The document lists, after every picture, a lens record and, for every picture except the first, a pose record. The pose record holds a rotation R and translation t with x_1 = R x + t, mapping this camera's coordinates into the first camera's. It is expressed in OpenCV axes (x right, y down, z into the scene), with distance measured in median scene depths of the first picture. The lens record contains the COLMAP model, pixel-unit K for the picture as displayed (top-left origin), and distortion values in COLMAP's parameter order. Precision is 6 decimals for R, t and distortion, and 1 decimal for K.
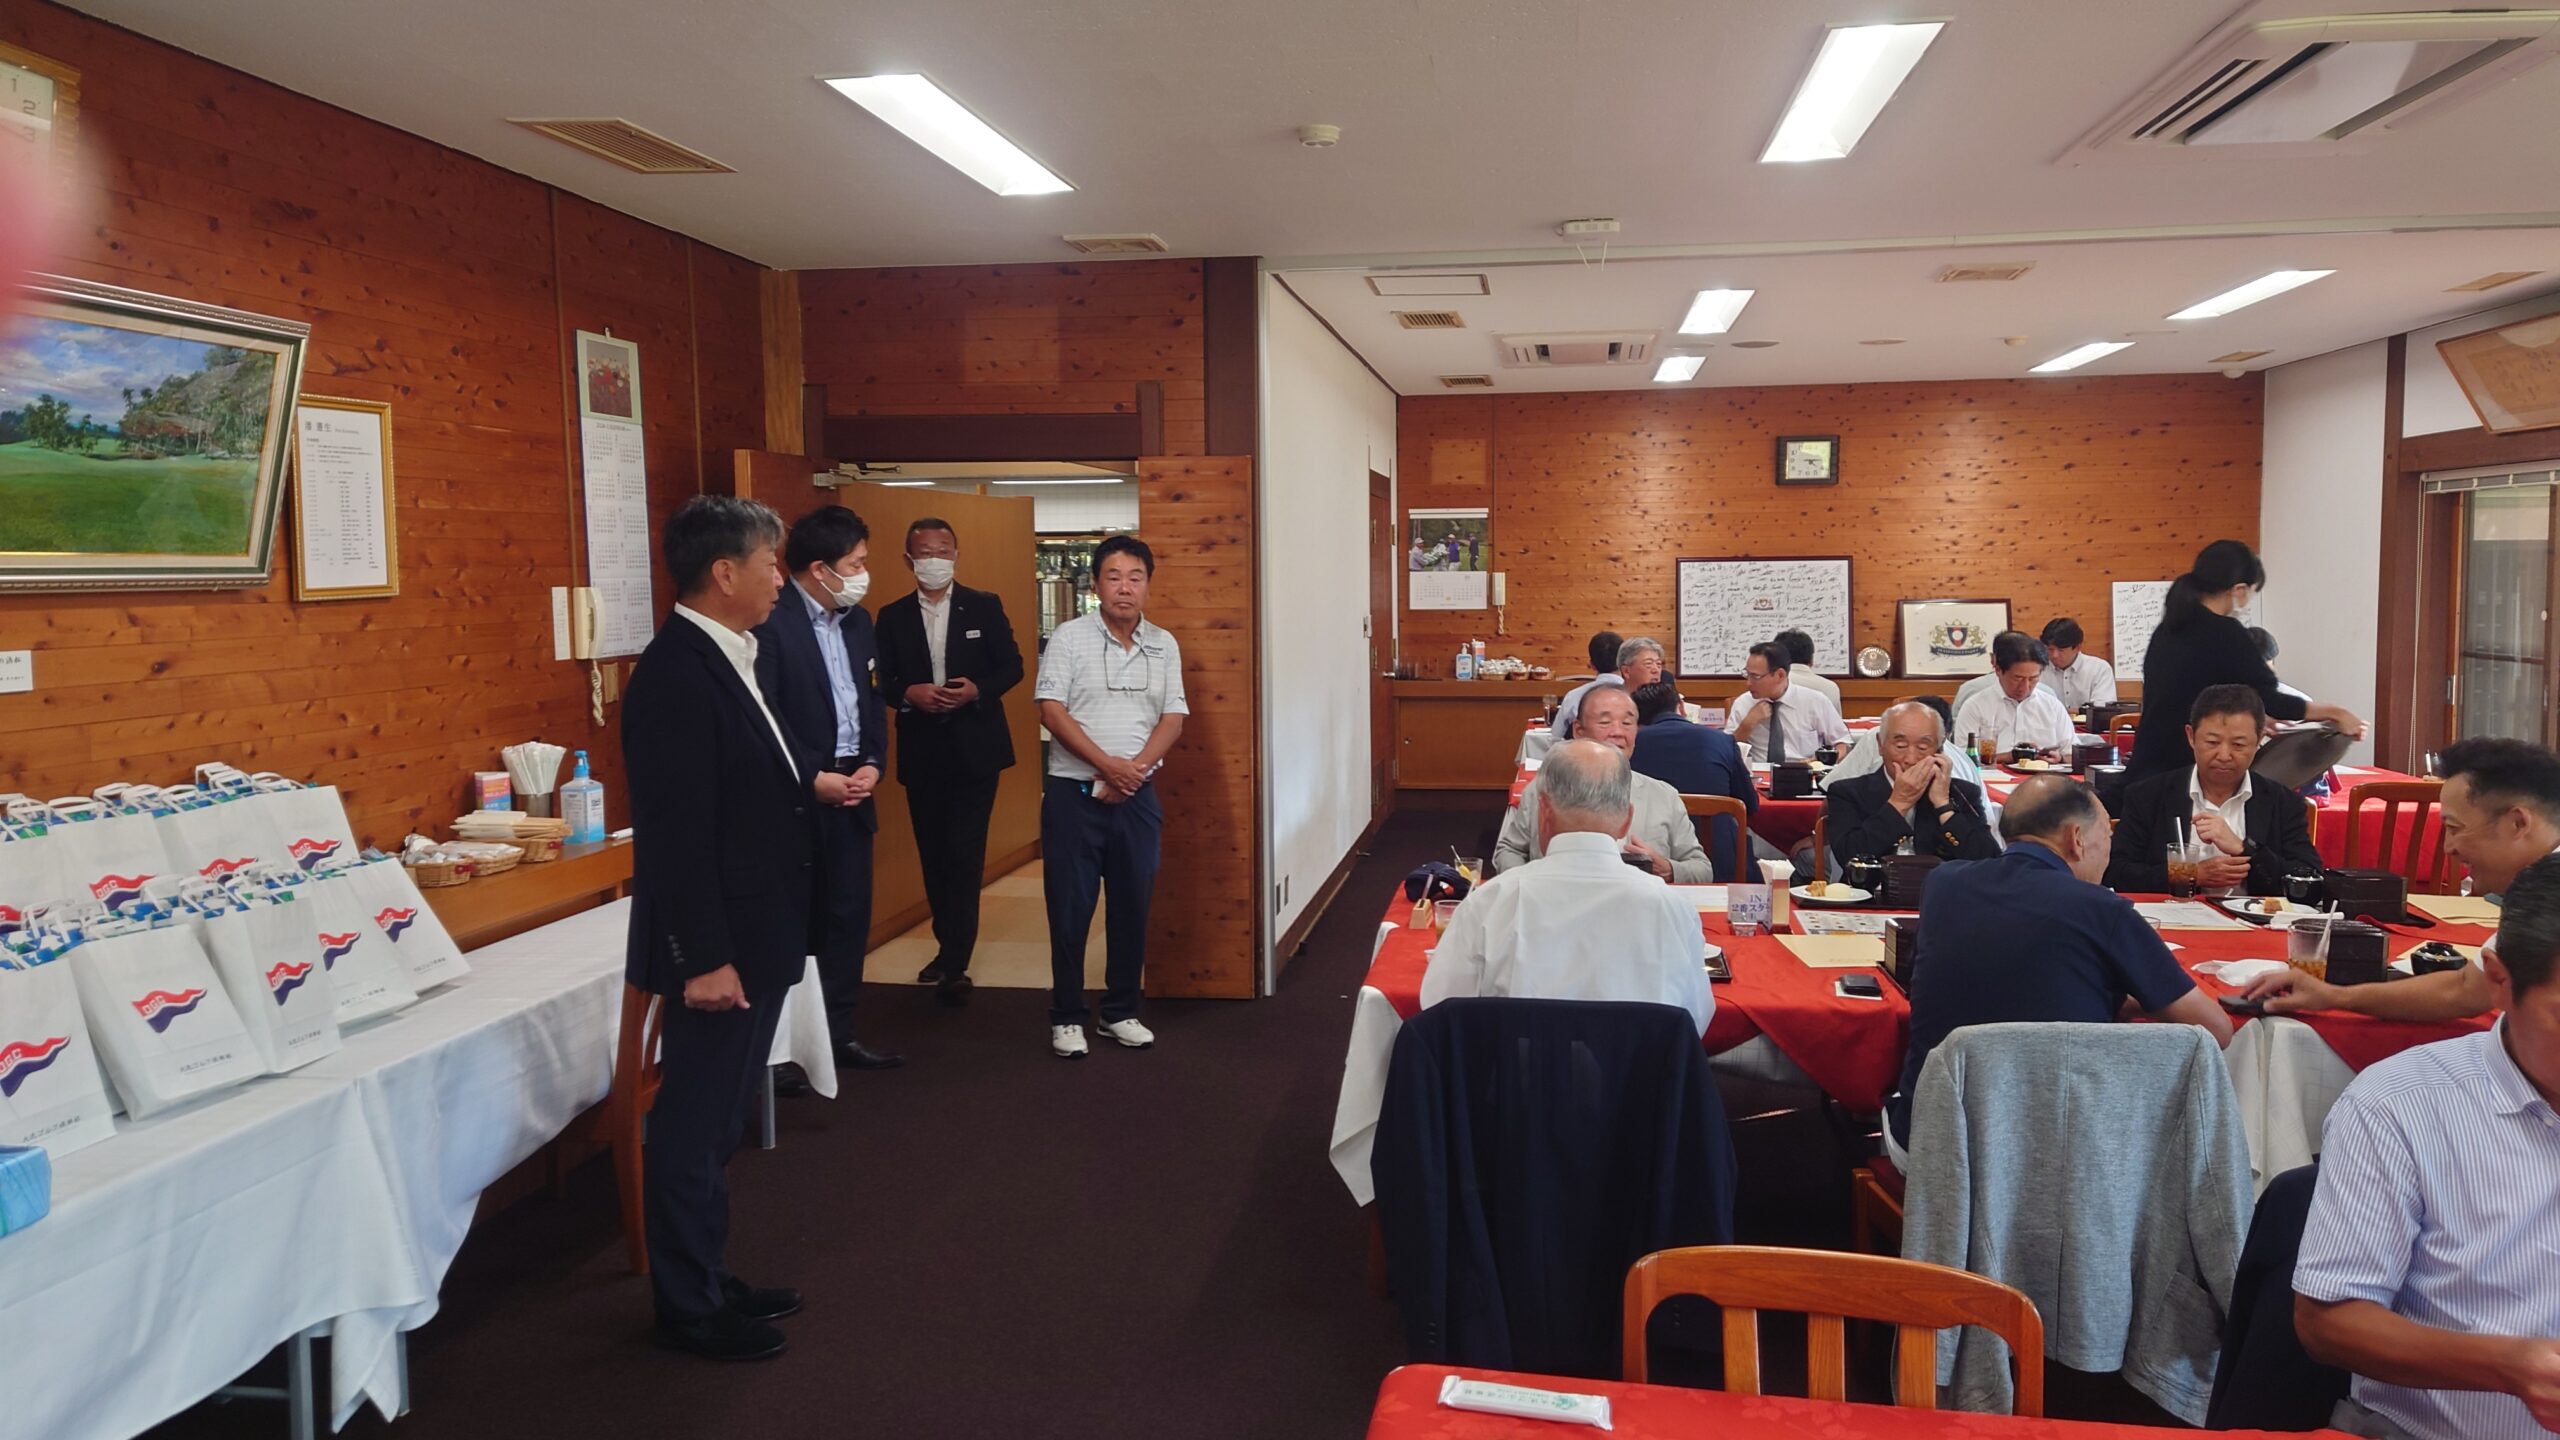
lens RADIAL K [[1784.8, 0, 1279.2], [0, 1784.8, 704.6], [0, 0, 1]] dist [0.062230, -0.082474]
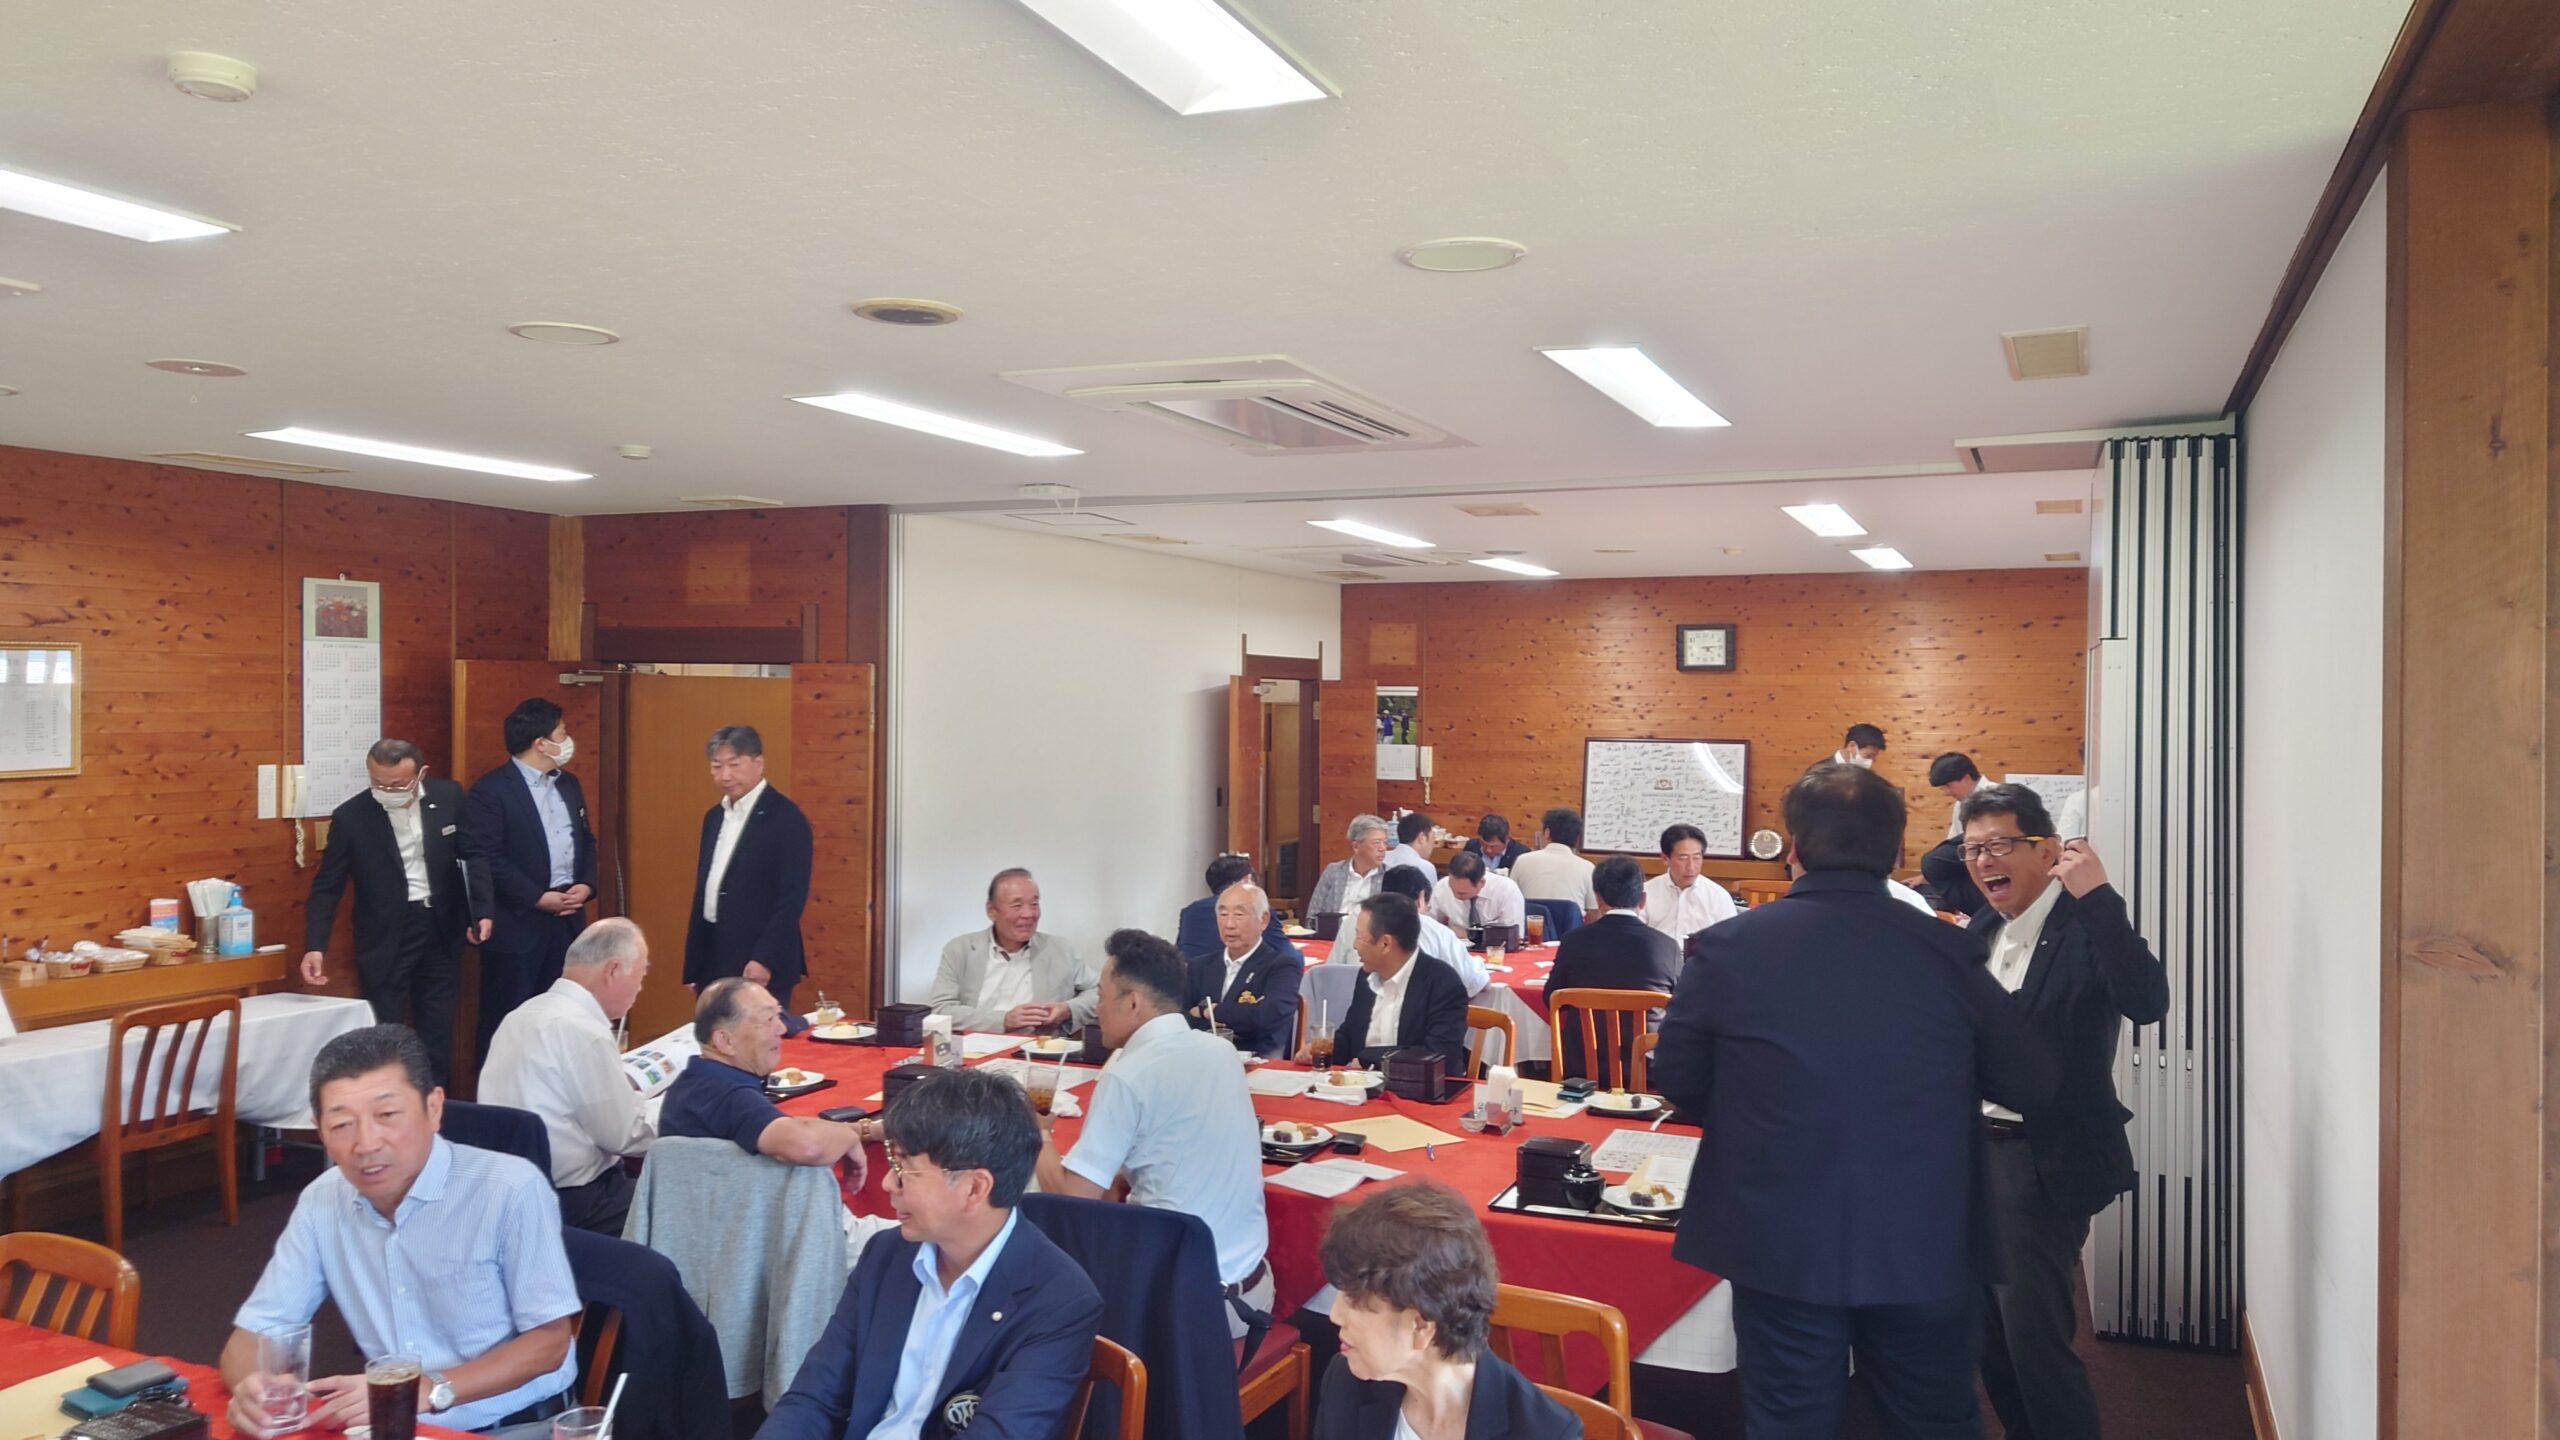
lens RADIAL K [[1784.8, 0, 1279.2], [0, 1784.8, 704.6], [0, 0, 1]] dist [0.062230, -0.082474]
pose [[0.966632, 0.018450, -0.255503, 0.563436], [-0.037910, 0.996723, -0.071451, -0.034196], [0.253348, 0.078753, 0.964164, -0.109515]]
